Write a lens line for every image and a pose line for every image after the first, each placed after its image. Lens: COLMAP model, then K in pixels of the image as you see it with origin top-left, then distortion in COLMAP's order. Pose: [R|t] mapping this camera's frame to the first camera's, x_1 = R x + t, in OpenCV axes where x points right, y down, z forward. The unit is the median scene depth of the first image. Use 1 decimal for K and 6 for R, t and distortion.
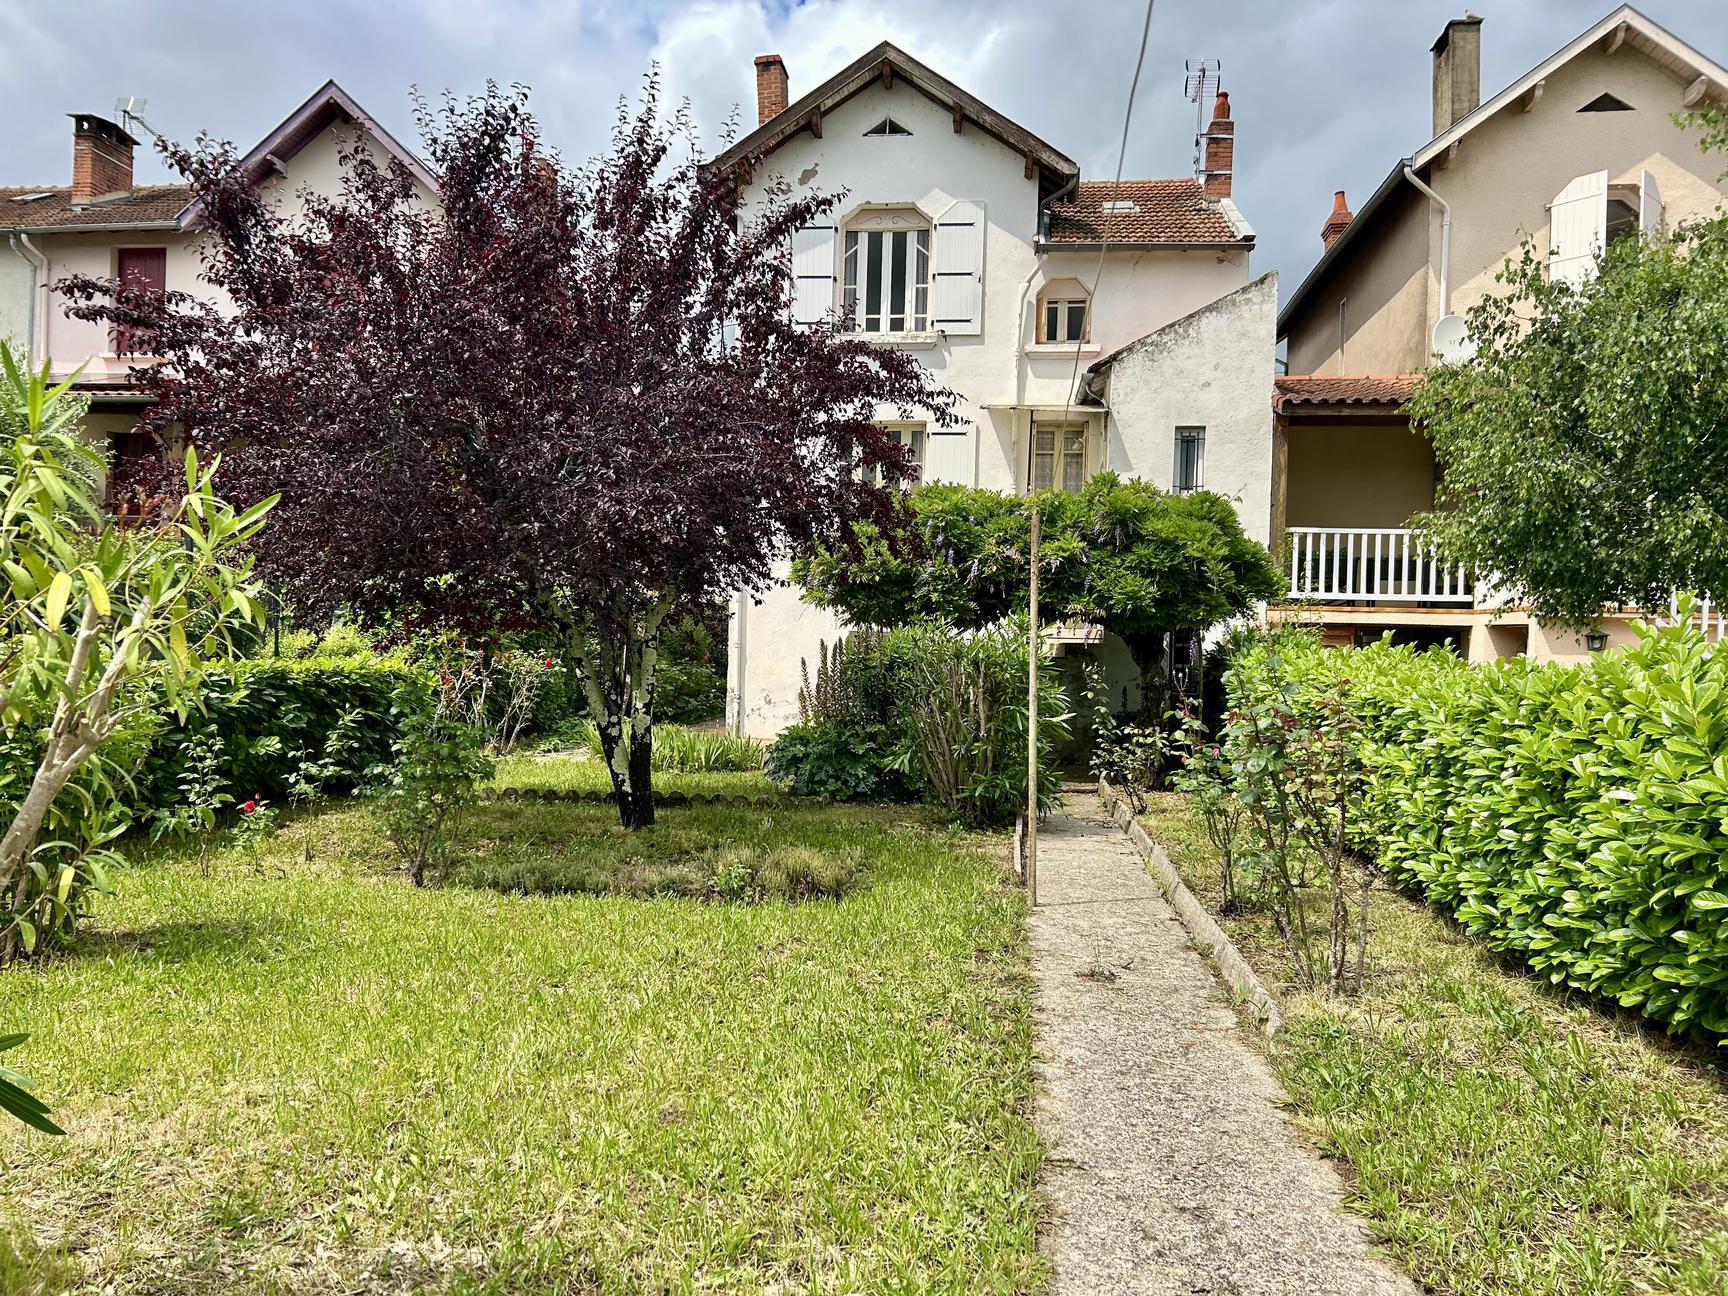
lens RADIAL K [[1296.7, 0, 853.9], [0, 1296.7, 639.9], [0, 0, 1]] dist [-0.000414, 0.002434]
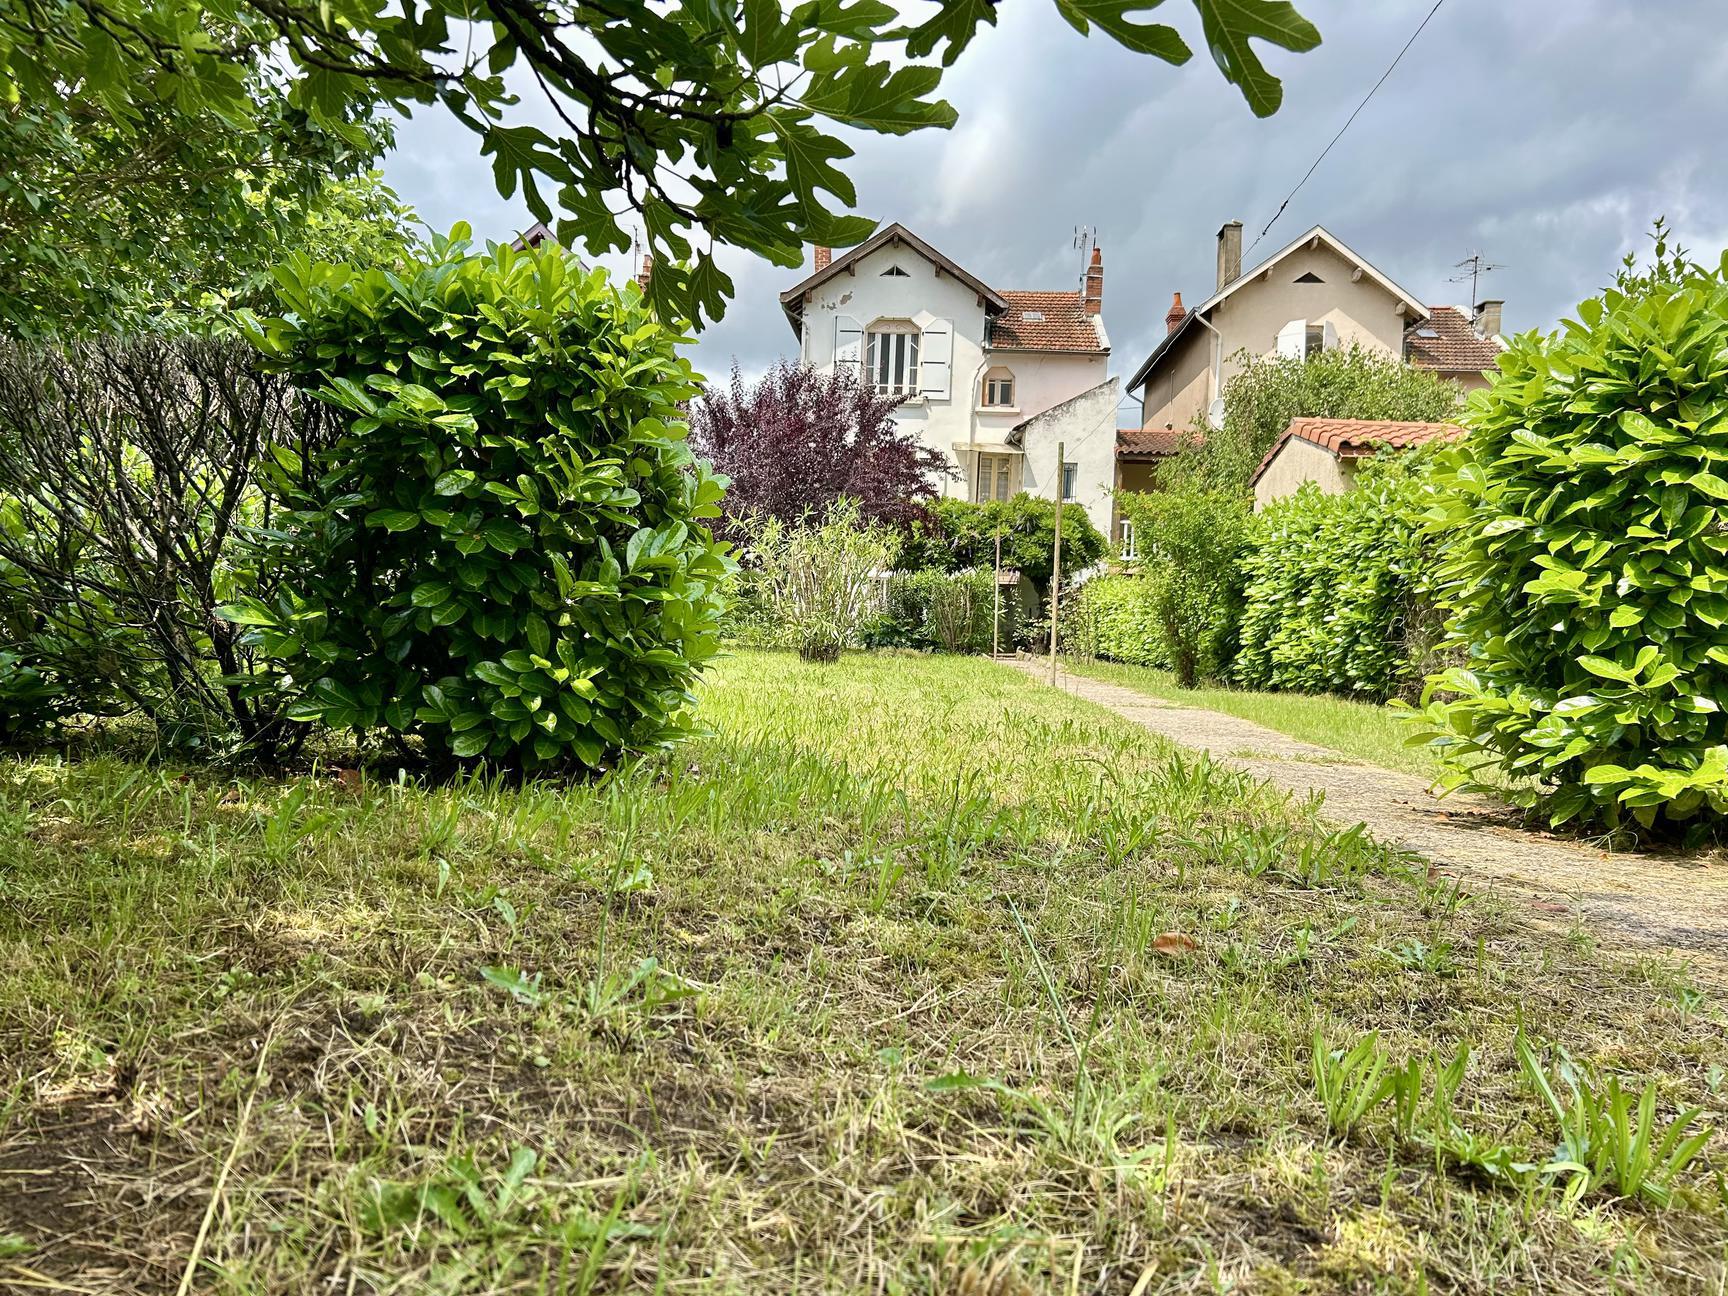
lens RADIAL K [[1296.7, 0, 869.1], [0, 1296.7, 654.7], [0, 0, 1]] dist [-0.000414, 0.002434]
pose [[0.996821, 0.009392, 0.079112, -0.139269], [-0.012538, 0.999146, 0.039365, 0.029175], [-0.078675, -0.040232, 0.996088, -0.693032]]
